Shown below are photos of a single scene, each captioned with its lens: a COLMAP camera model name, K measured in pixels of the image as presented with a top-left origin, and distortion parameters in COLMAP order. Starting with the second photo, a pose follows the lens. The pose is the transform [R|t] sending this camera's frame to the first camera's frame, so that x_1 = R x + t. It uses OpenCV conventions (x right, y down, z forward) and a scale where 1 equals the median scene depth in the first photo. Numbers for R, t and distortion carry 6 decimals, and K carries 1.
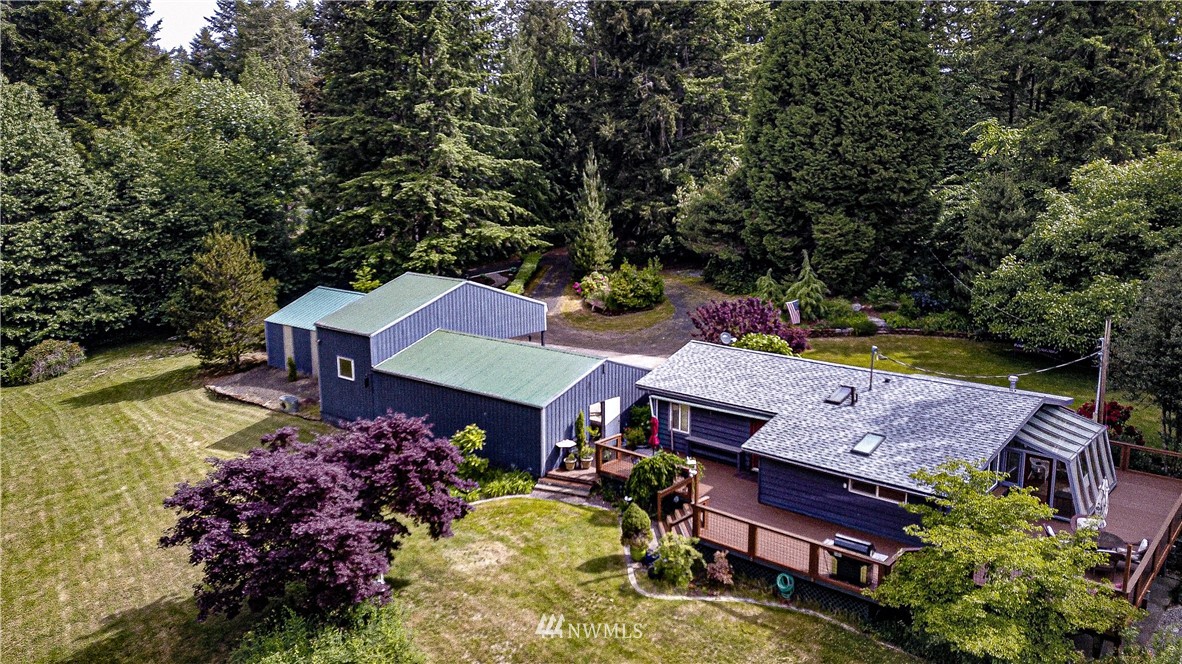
lens RADIAL K [[899.9, 0, 606.3], [0, 899.9, 305.5], [0, 0, 1]] dist [0.035254, -0.001496]
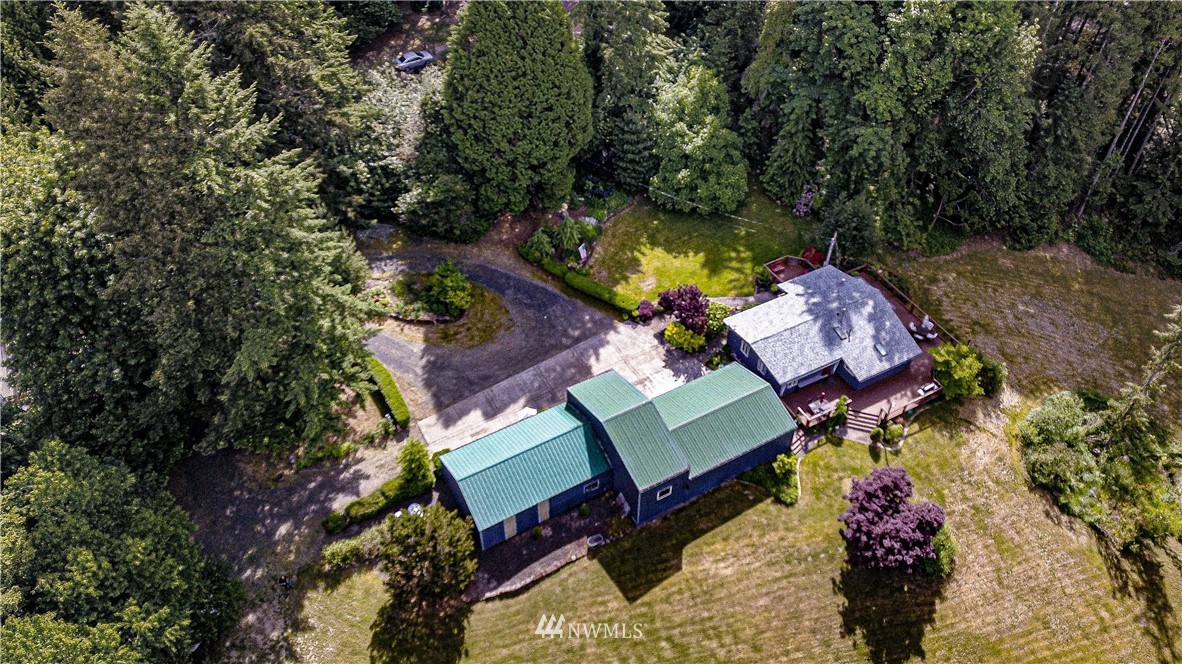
lens RADIAL K [[899.9, 0, 606.3], [0, 899.9, 305.5], [0, 0, 1]] dist [0.035254, -0.001496]
pose [[0.354403, -0.644087, 0.677902, -0.835674], [0.140606, 0.753420, 0.642330, -0.862194], [-0.924461, -0.132326, 0.357577, 0.387910]]
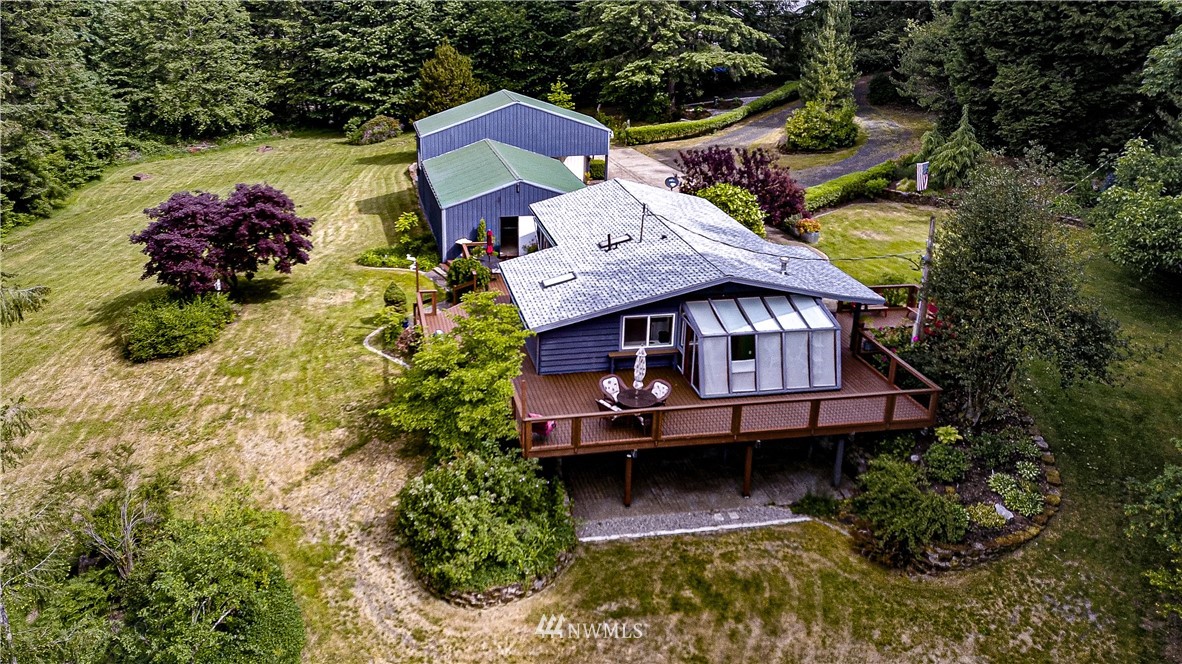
lens RADIAL K [[927.5, 0, 517.8], [0, 927.5, 272.9], [0, 0, 1]] dist [0.035076, 0.000027]
pose [[0.765321, 0.213513, -0.607204, 0.464541], [-0.105741, 0.972267, 0.208605, -0.046910], [0.634904, -0.095443, 0.766673, 0.028734]]
